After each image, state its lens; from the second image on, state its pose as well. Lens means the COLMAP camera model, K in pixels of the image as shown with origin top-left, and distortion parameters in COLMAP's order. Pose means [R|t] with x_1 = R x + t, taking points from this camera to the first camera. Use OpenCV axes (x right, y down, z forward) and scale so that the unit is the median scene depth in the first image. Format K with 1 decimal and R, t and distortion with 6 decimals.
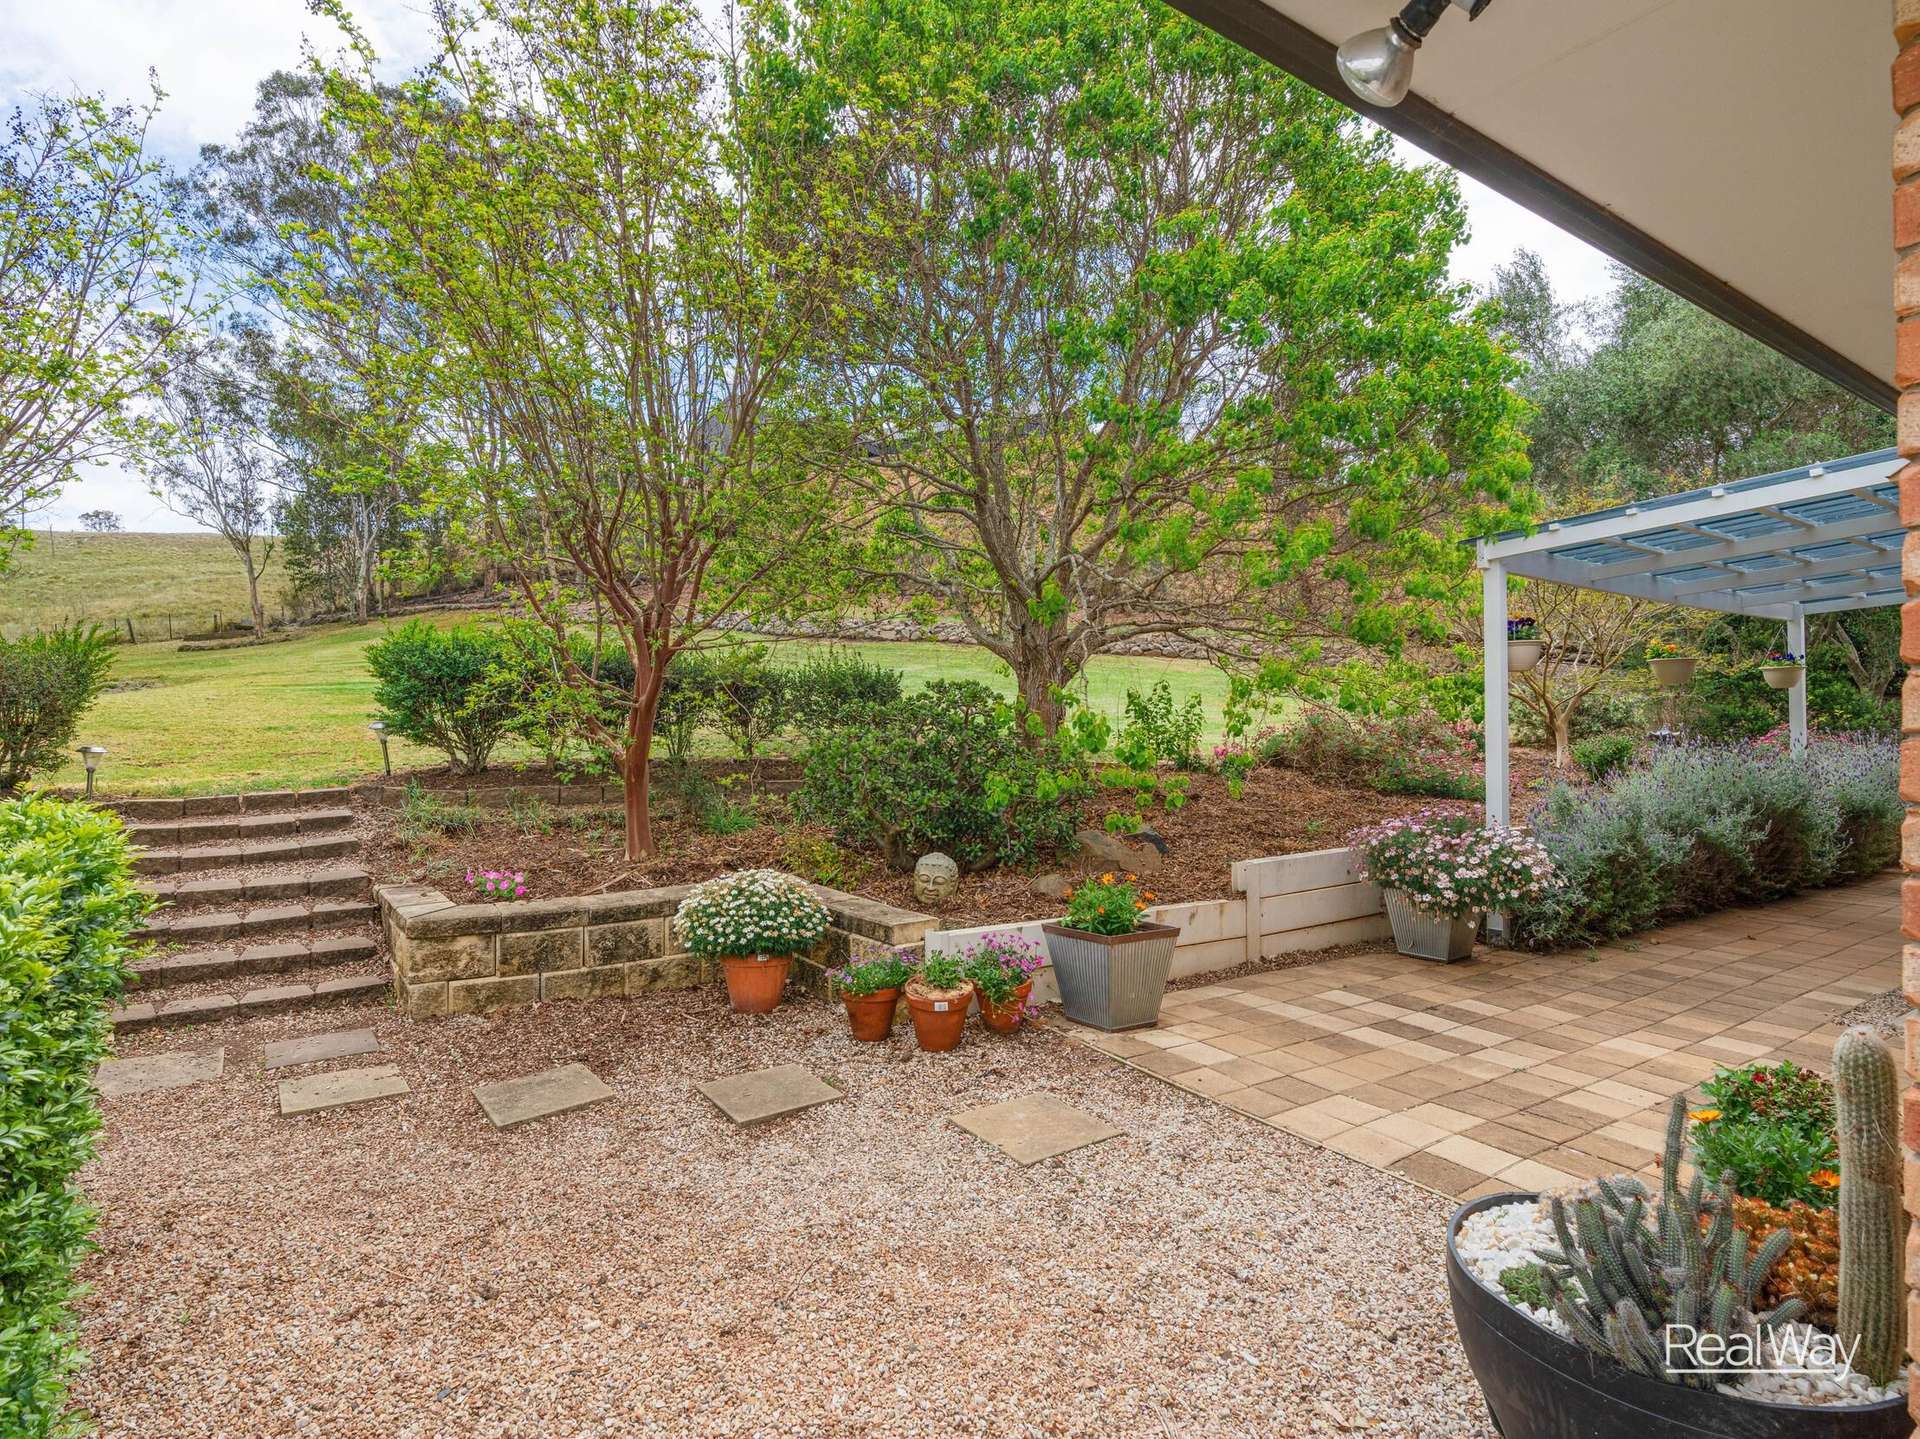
lens RADIAL K [[908.6, 0, 960.0], [0, 908.6, 719.5], [0, 0, 1]] dist [-0.000869, -0.000831]
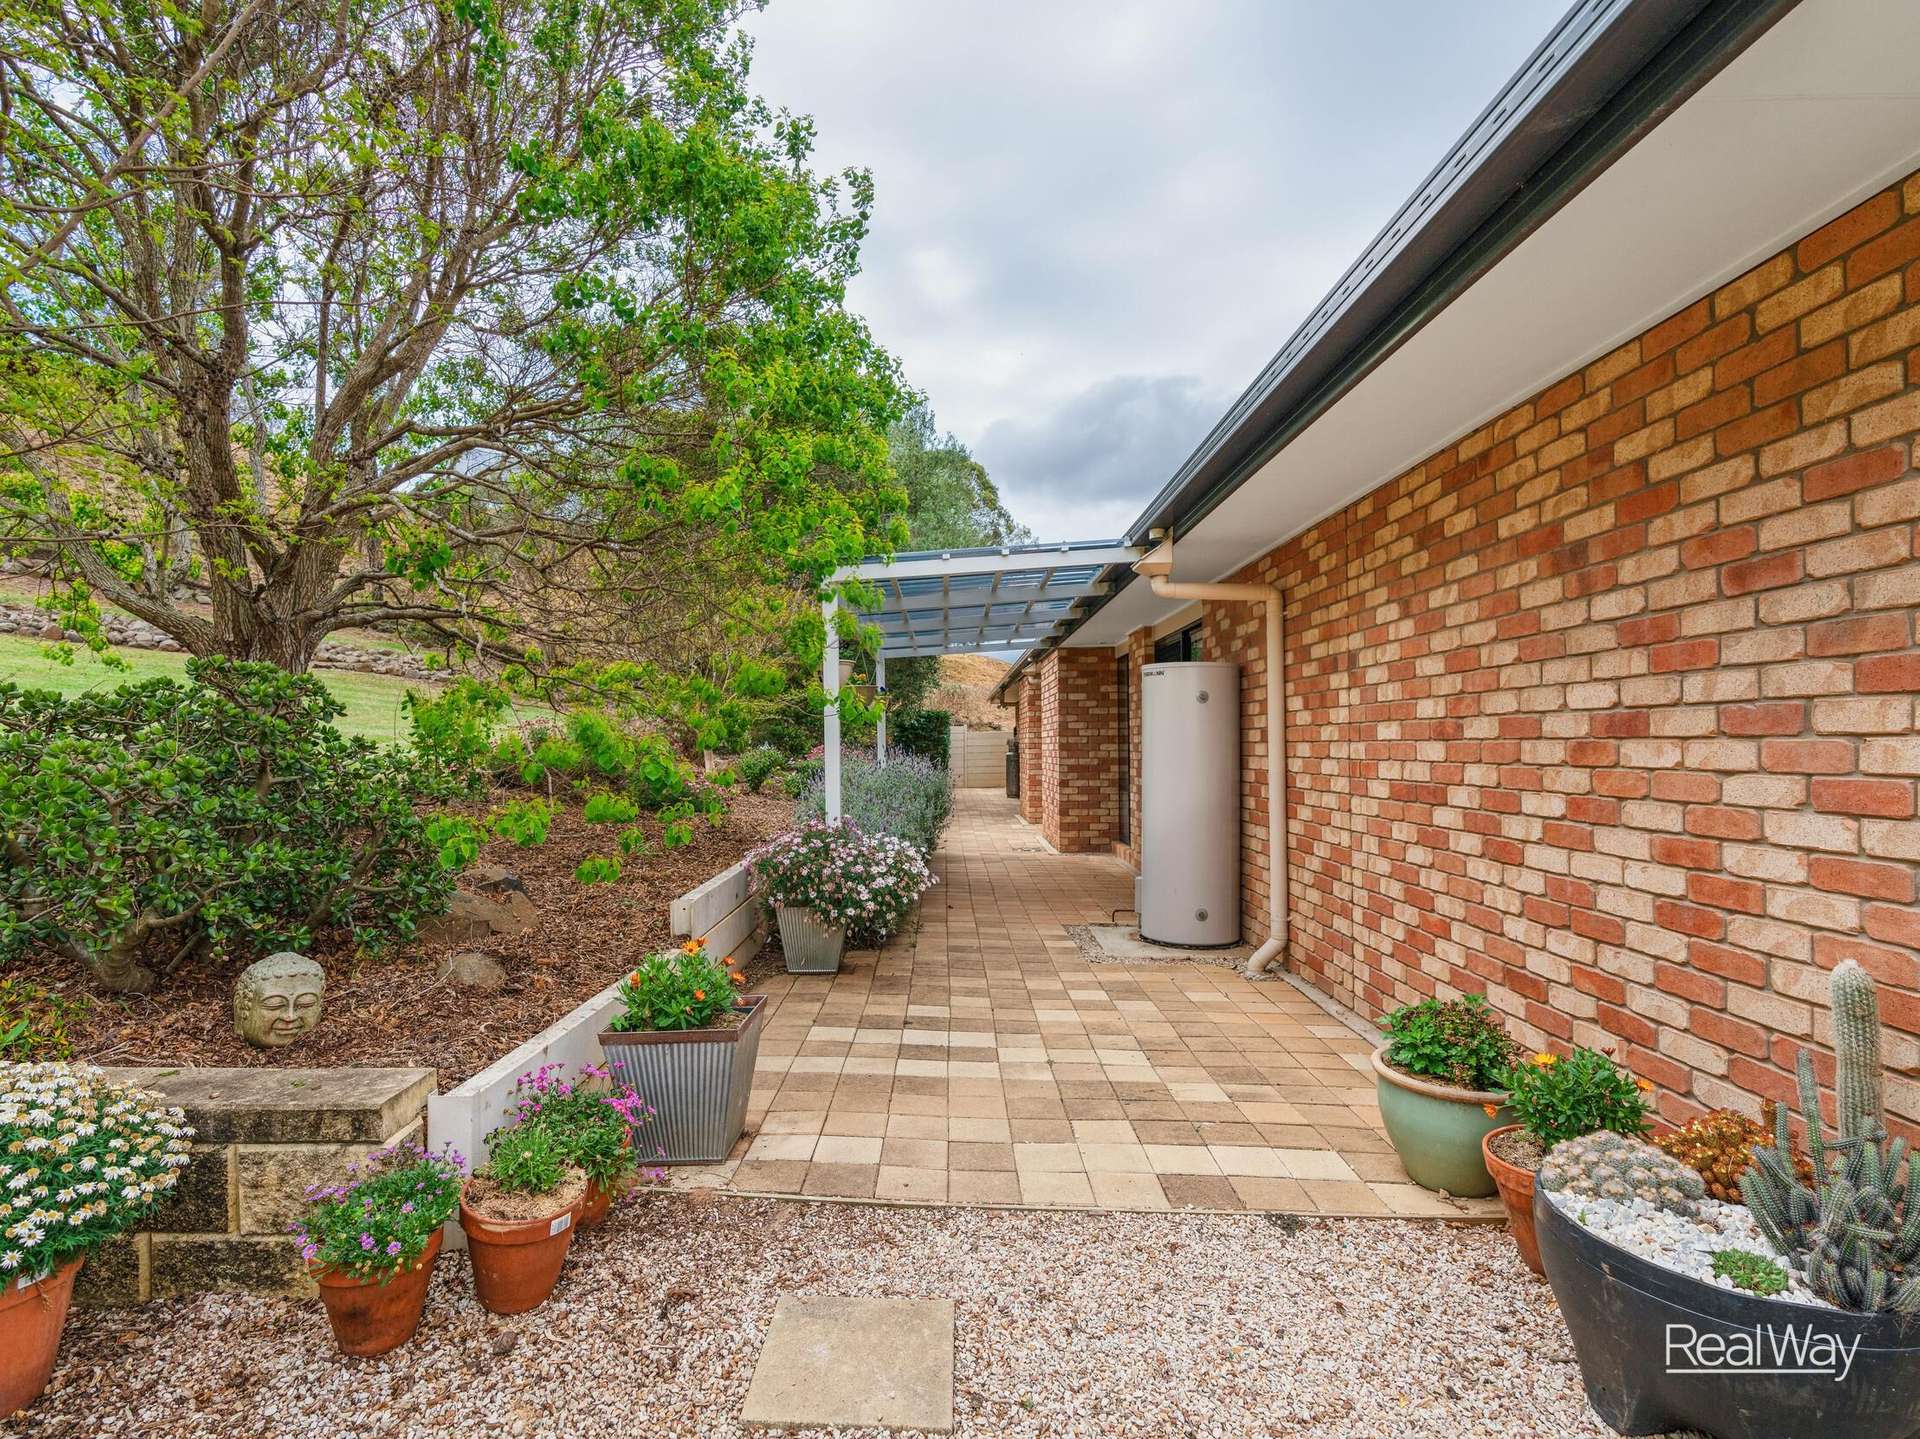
lens RADIAL K [[908.6, 0, 960.0], [0, 908.6, 719.5], [0, 0, 1]] dist [-0.000869, -0.000831]
pose [[0.621595, 0.024549, 0.782954, -0.283828], [-0.010614, 0.999681, -0.022918, 0.008306], [-0.783267, 0.005935, 0.621657, 0.397567]]
